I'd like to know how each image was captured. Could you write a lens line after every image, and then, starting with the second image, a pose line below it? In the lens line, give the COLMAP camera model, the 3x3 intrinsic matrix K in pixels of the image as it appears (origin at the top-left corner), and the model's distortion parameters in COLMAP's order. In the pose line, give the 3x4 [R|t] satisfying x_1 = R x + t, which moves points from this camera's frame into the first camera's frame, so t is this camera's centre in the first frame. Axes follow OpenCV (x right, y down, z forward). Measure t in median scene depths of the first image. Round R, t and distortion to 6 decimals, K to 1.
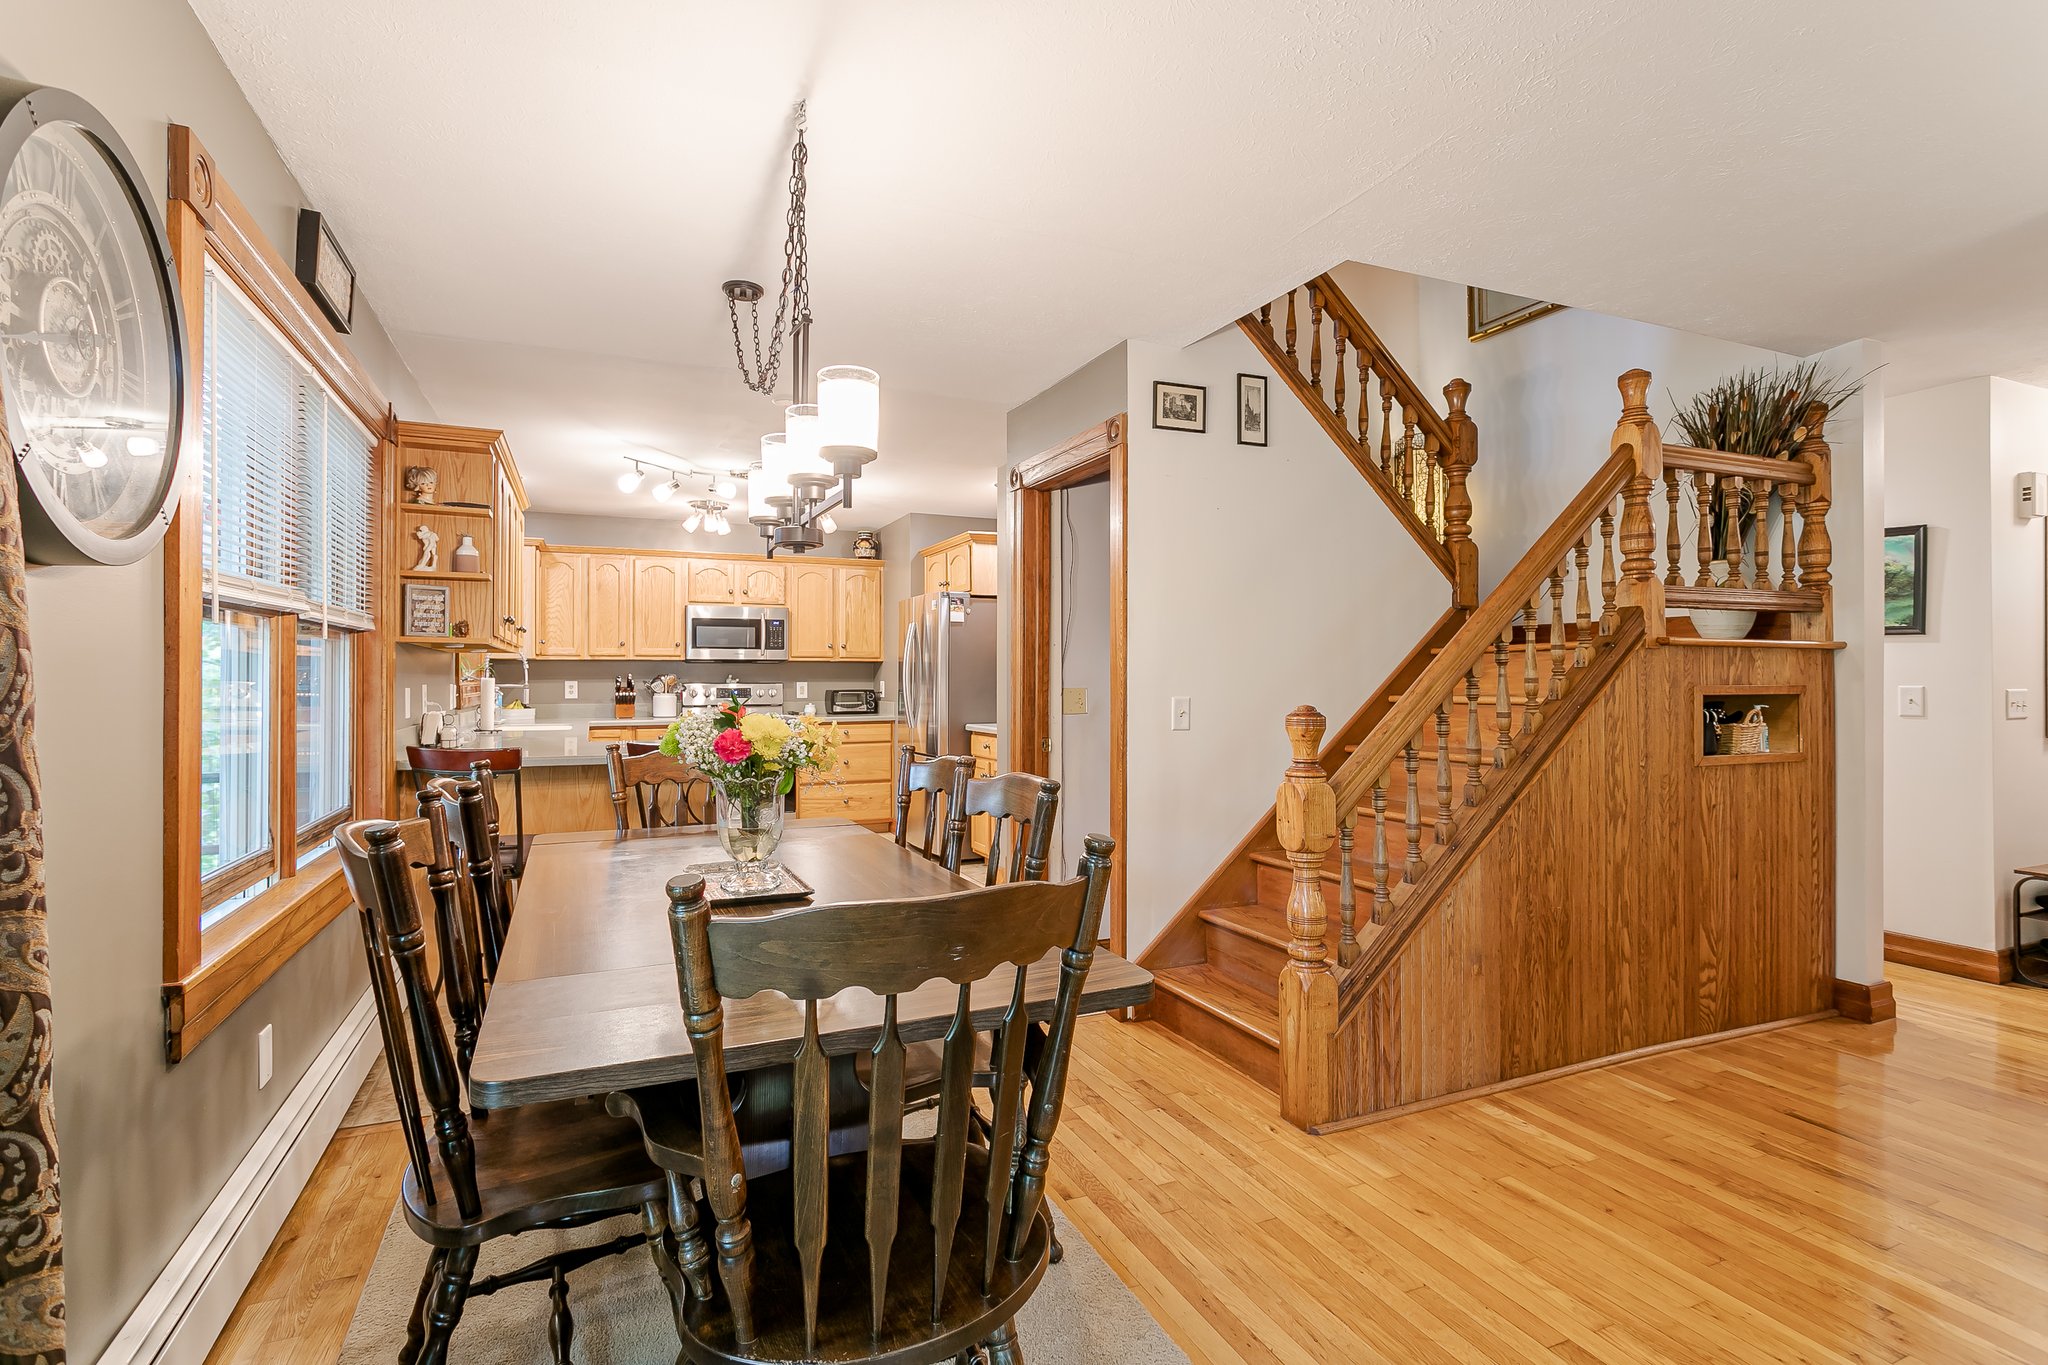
lens RADIAL K [[958.4, 0, 1013.0], [0, 958.4, 674.8], [0, 0, 1]] dist [-0.001358, -0.000410]
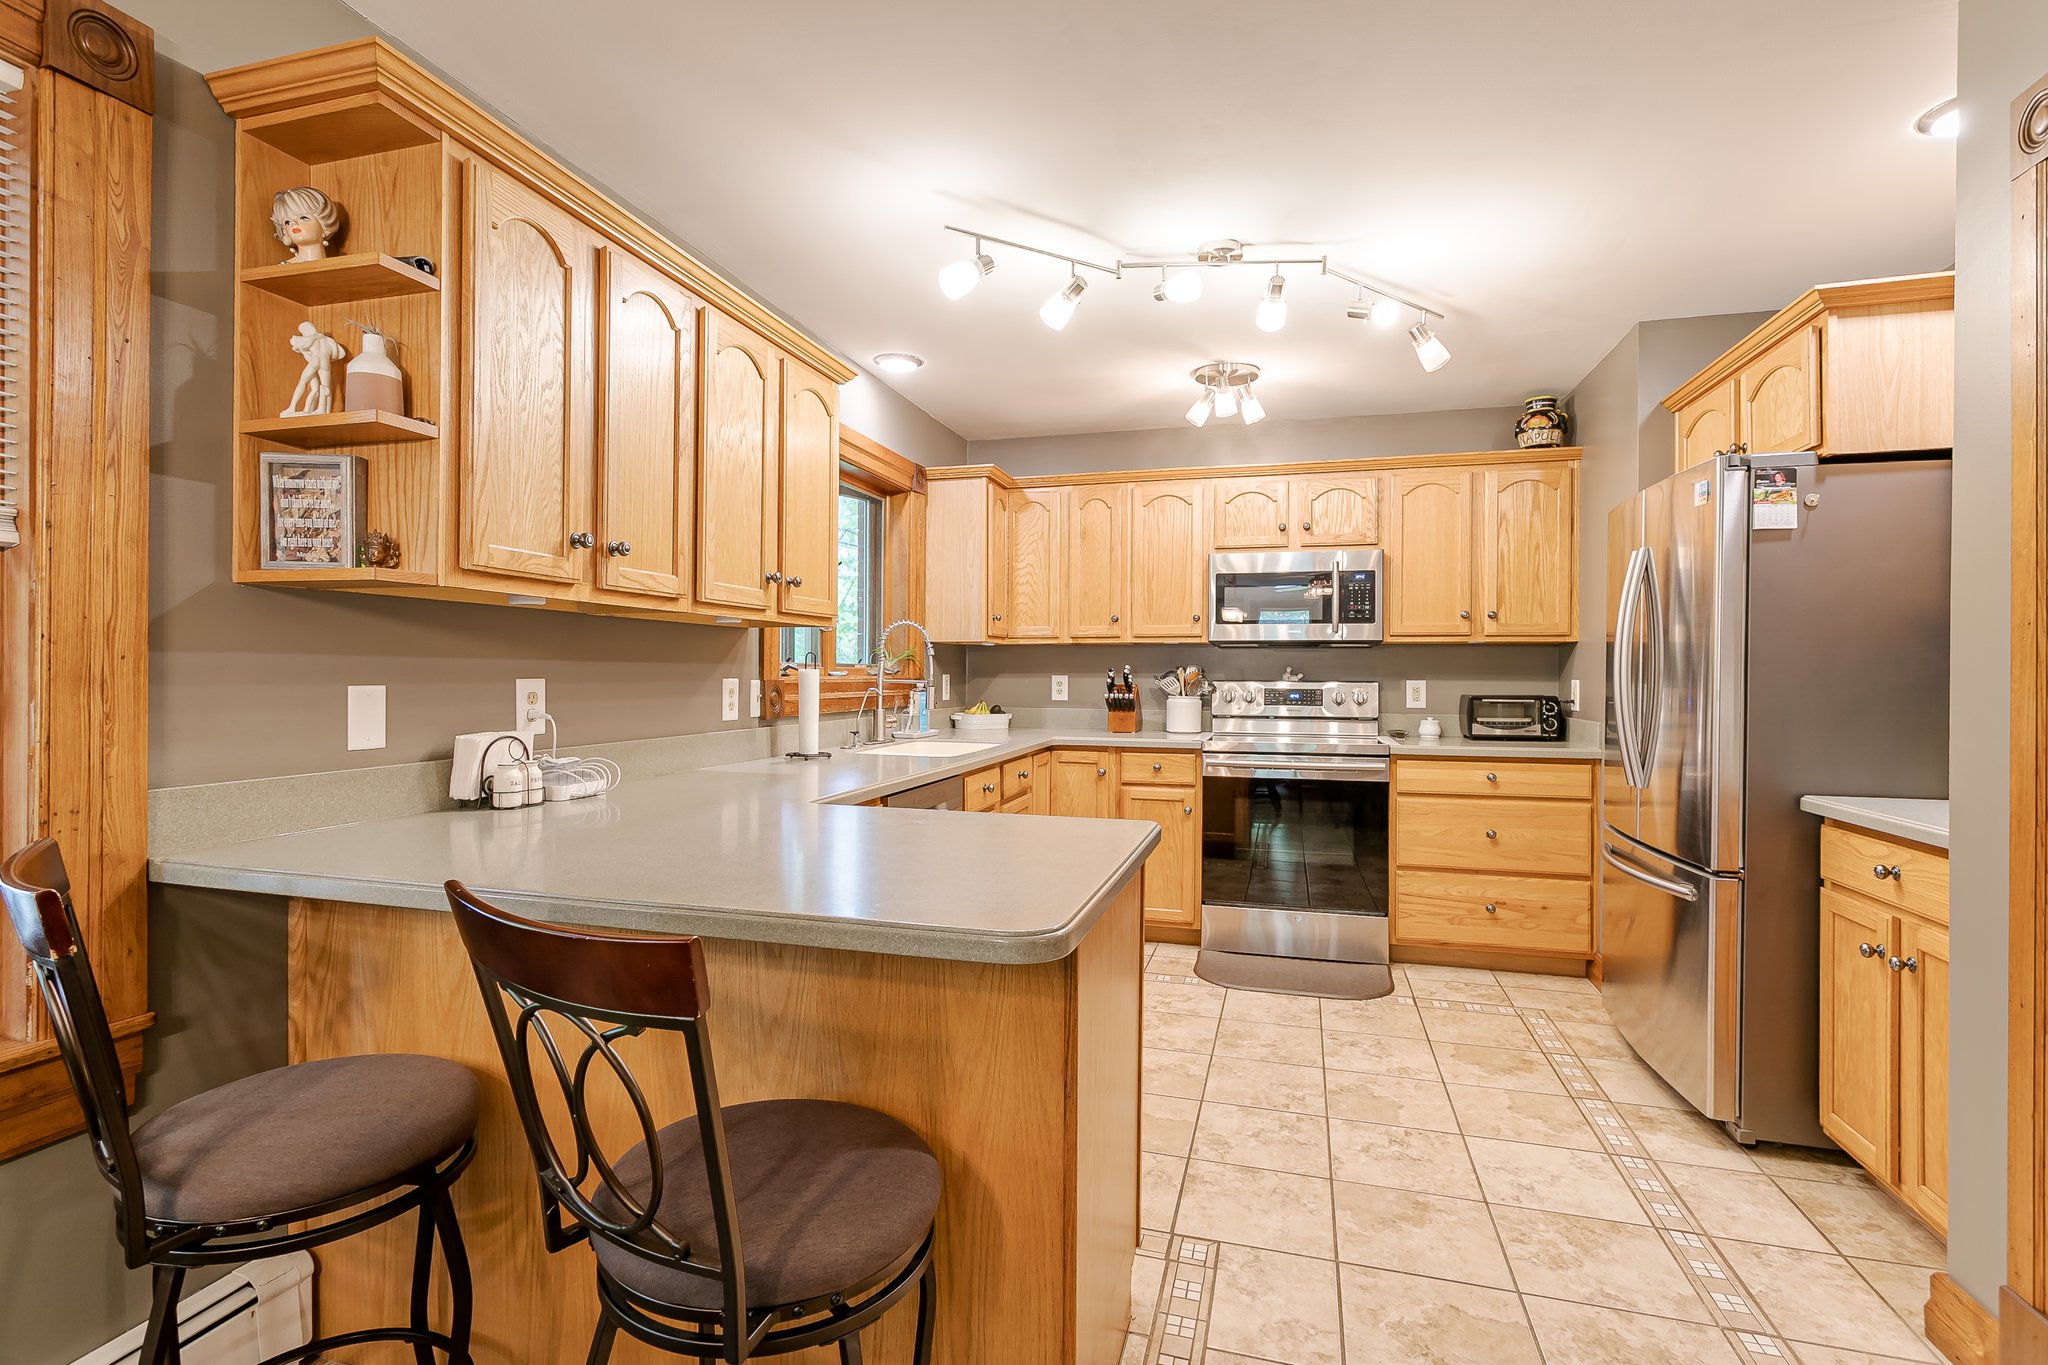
lens RADIAL K [[958.4, 0, 1009.3], [0, 958.4, 673.6], [0, 0, 1]] dist [-0.001358, -0.000410]
pose [[0.764445, 0.005898, -0.644663, -0.081023], [-0.003830, 0.999982, 0.004608, 0.004199], [0.644678, -0.001053, 0.764453, 0.905491]]
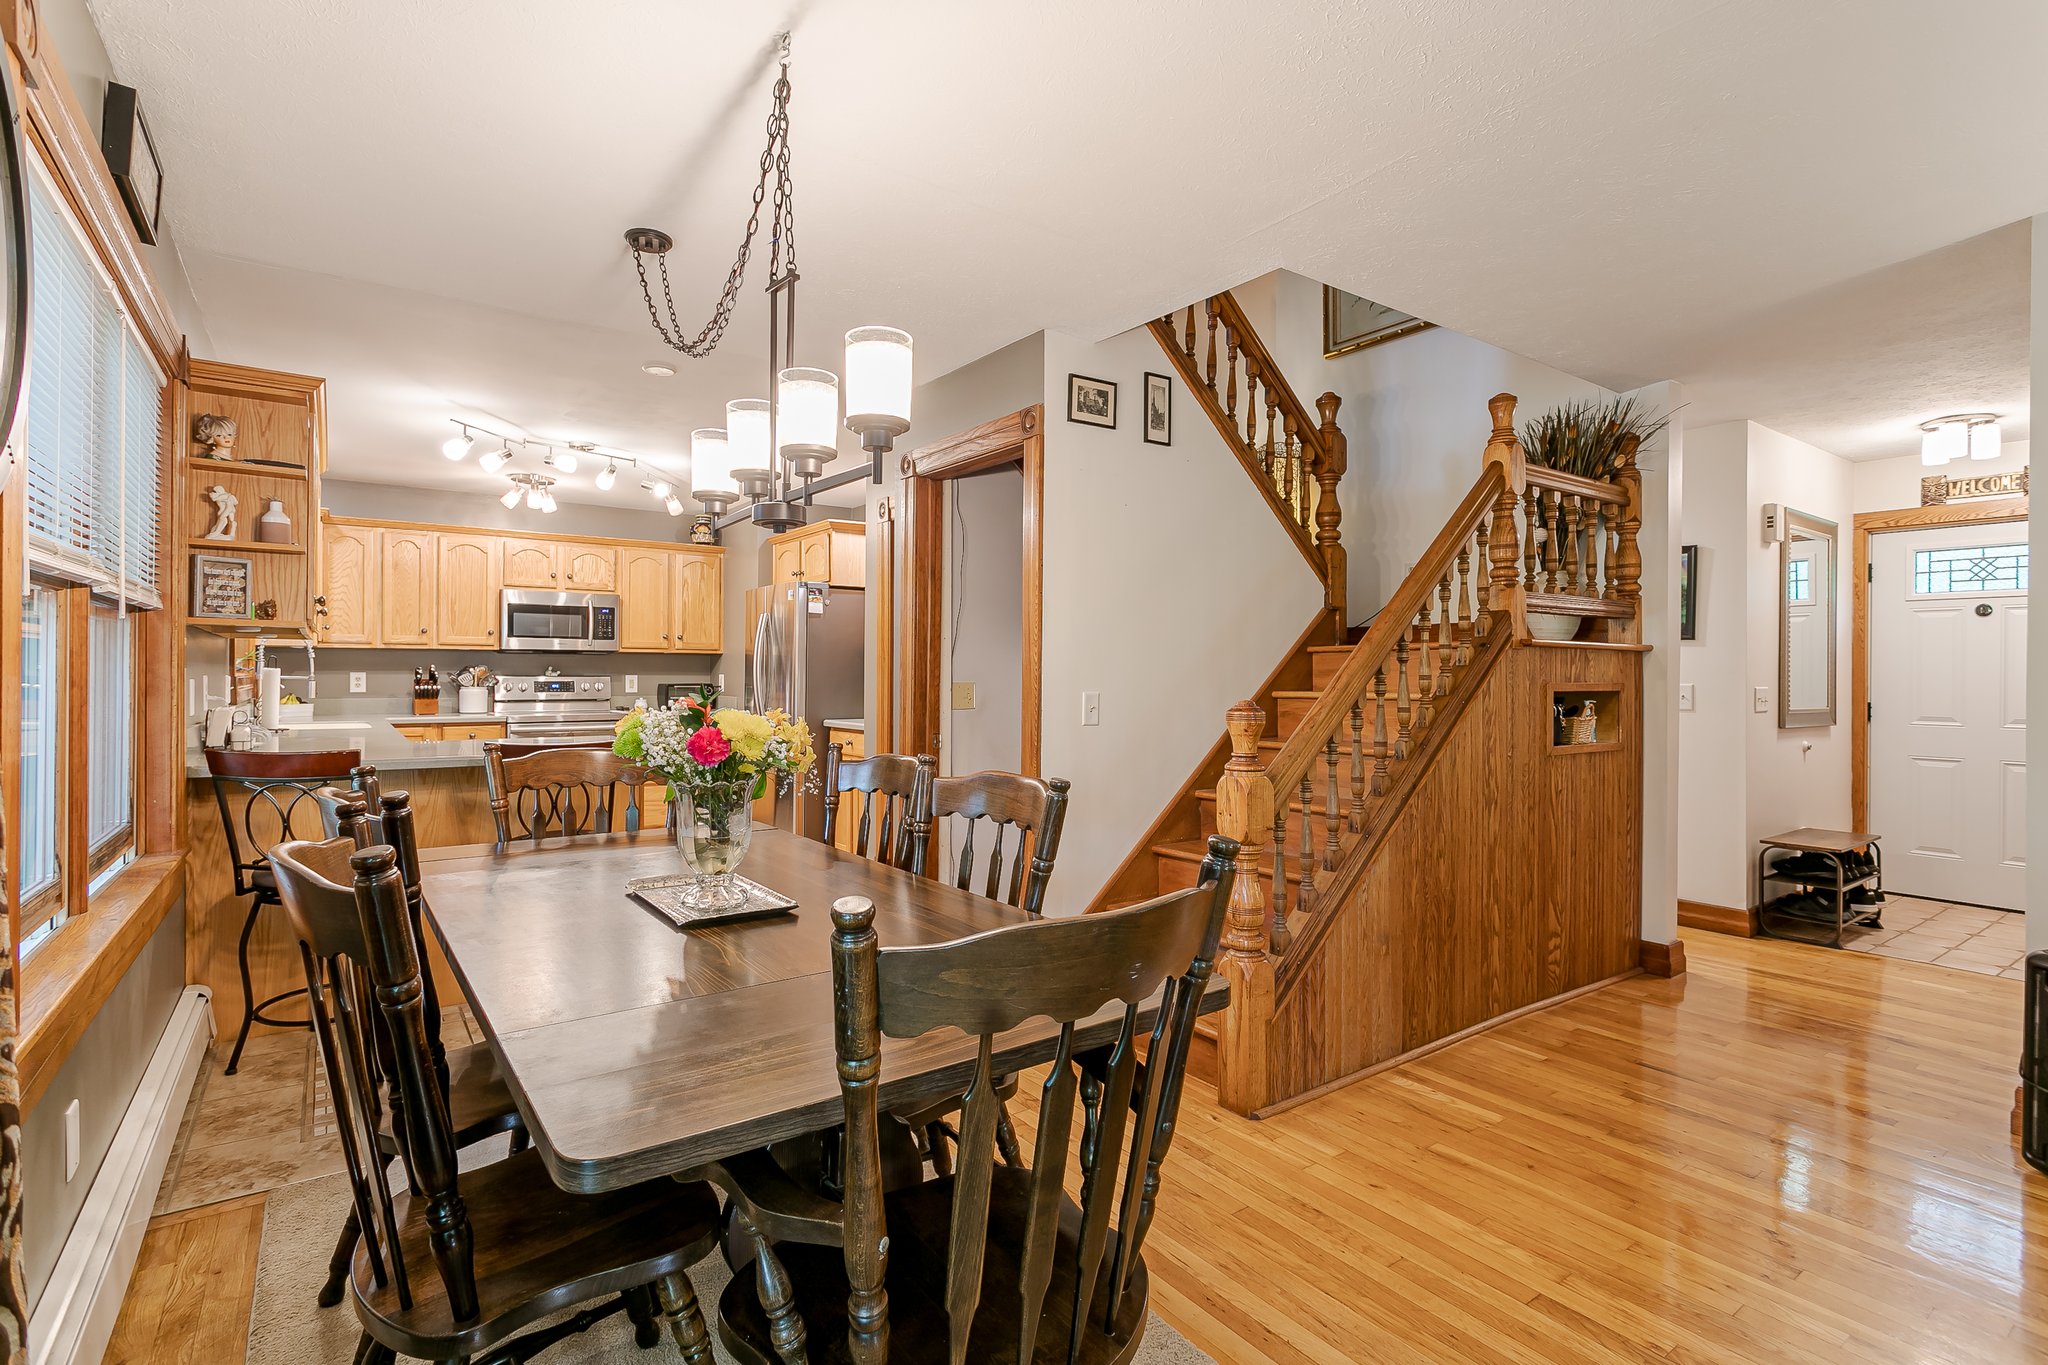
lens RADIAL K [[958.4, 0, 1012.3], [0, 958.4, 674.5], [0, 0, 1]] dist [-0.001358, -0.000410]
pose [[0.978929, 0.005975, 0.204111, -0.109311], [-0.006983, 0.999967, 0.004221, 0.001036], [-0.204079, -0.005558, 0.978939, 0.038239]]
